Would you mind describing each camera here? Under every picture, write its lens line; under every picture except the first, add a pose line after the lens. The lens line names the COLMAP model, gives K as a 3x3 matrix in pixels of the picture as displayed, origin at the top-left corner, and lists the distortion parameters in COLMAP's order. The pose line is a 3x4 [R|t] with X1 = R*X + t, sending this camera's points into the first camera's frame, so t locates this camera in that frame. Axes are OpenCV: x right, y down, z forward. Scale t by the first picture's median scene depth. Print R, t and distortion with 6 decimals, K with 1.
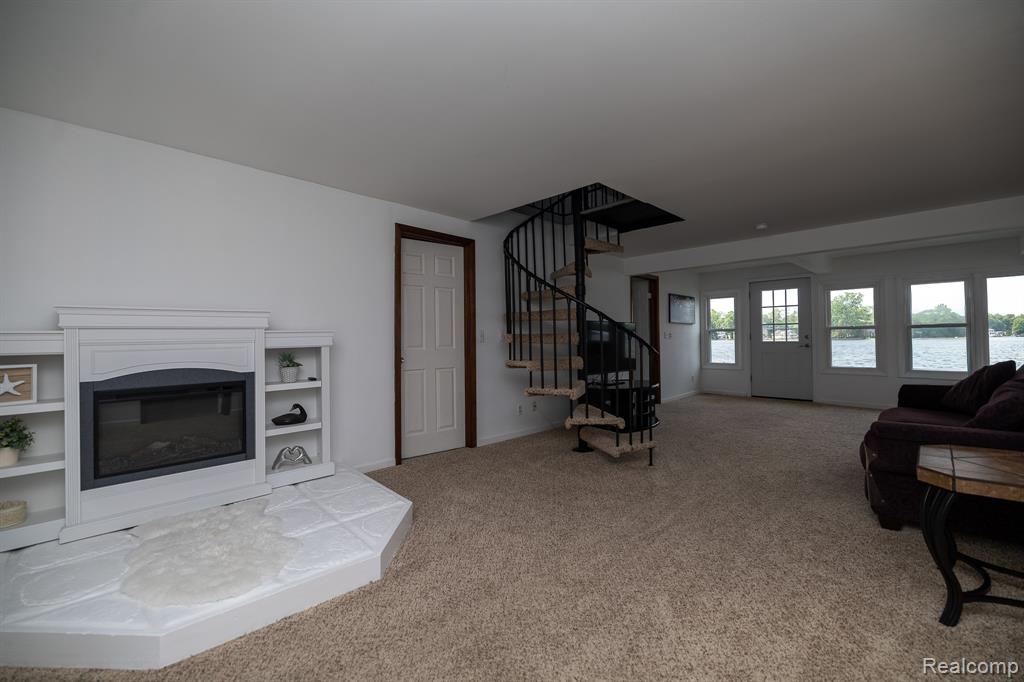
lens RADIAL K [[430.0, 0, 516.7], [0, 430.0, 331.7], [0, 0, 1]] dist [-0.000140, -0.000174]
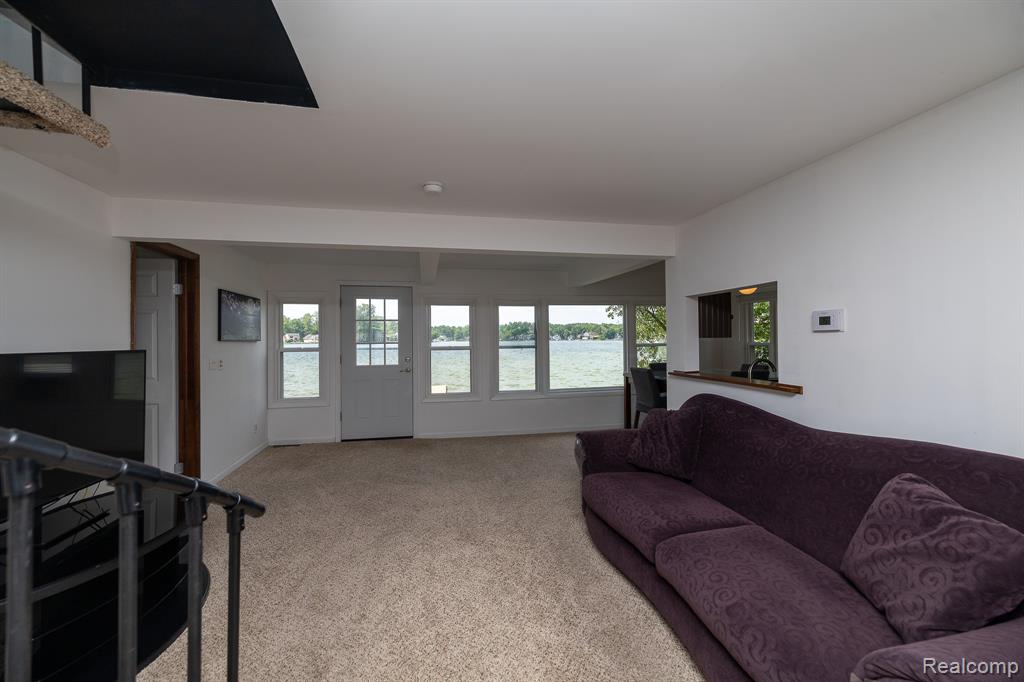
lens RADIAL K [[430.0, 0, 516.7], [0, 430.0, 331.7], [0, 0, 1]] dist [-0.000140, -0.000174]
pose [[0.546903, 0.023097, 0.836877, 0.098710], [-0.013821, 0.999732, -0.018560, -0.028151], [-0.837082, -0.001416, 0.547076, 0.371339]]
